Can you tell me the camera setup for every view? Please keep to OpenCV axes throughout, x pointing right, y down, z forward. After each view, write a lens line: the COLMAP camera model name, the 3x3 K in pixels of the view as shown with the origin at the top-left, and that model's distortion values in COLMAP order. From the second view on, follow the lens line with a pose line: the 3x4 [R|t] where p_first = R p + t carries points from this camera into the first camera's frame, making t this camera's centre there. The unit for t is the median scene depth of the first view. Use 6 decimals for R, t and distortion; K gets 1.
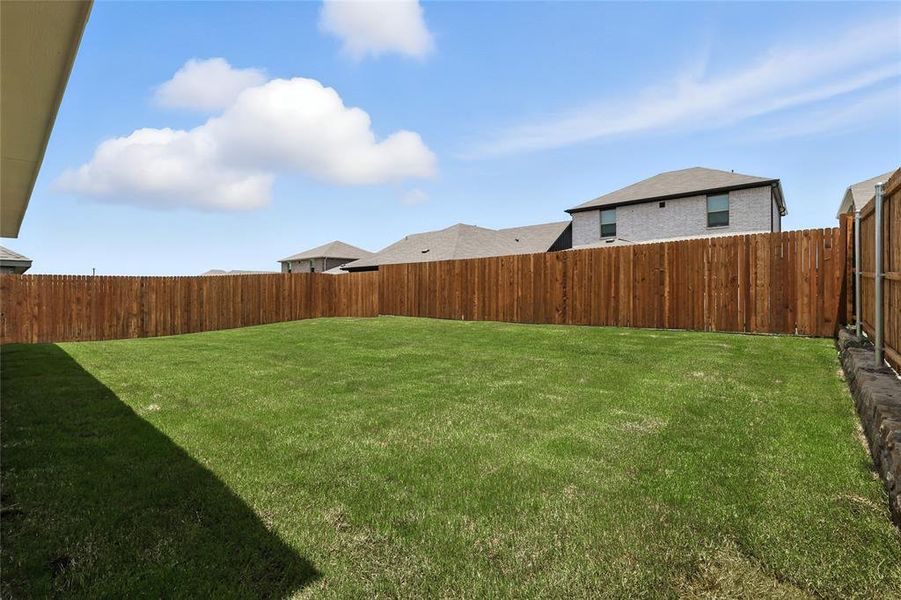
lens RADIAL K [[400.0, 0, 451.3], [0, 400.0, 293.1], [0, 0, 1]] dist [0.002337, 0.000258]
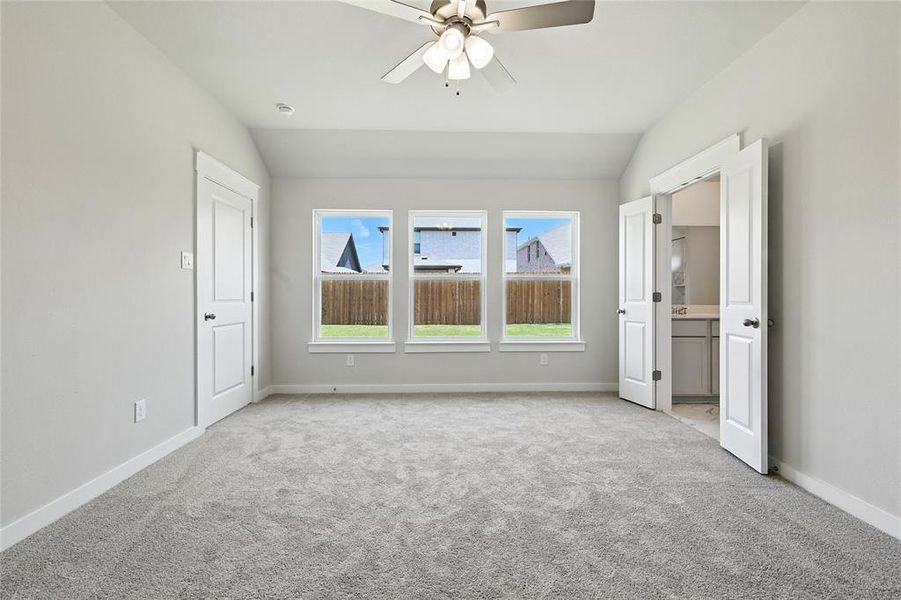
lens RADIAL K [[400.0, 0, 451.3], [0, 400.0, 293.1], [0, 0, 1]] dist [0.002337, 0.000258]
pose [[0.730346, 0.006574, 0.683046, -0.711604], [-0.001345, 0.999966, -0.008187, -0.017908], [-0.683076, 0.005061, 0.730330, 0.044783]]
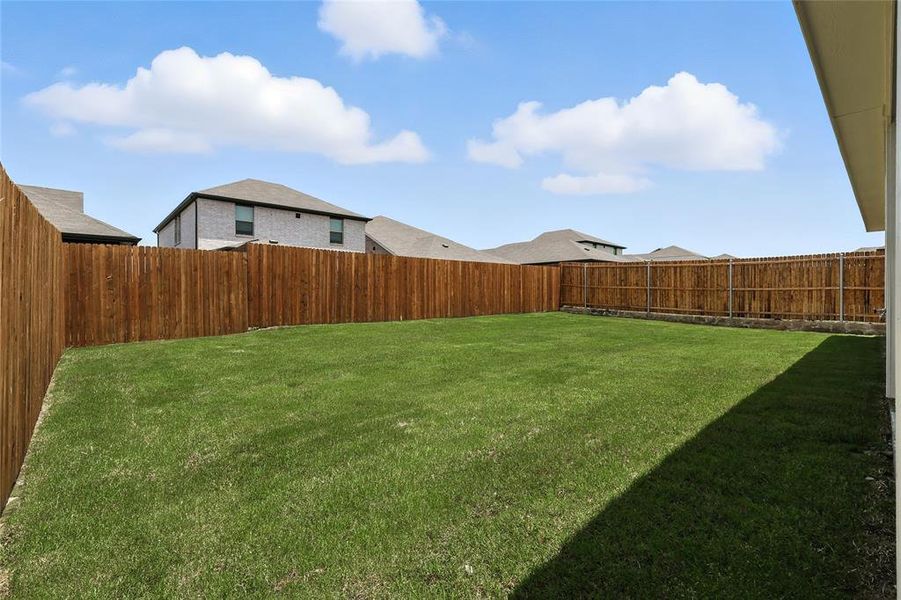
lens RADIAL K [[400.0, 0, 451.3], [0, 400.0, 293.1], [0, 0, 1]] dist [0.002337, 0.000258]
pose [[0.115071, 0.010343, 0.993303, -0.937872], [0.003329, 0.999936, -0.010798, 0.013653], [-0.993352, 0.004549, 0.115029, 0.809438]]
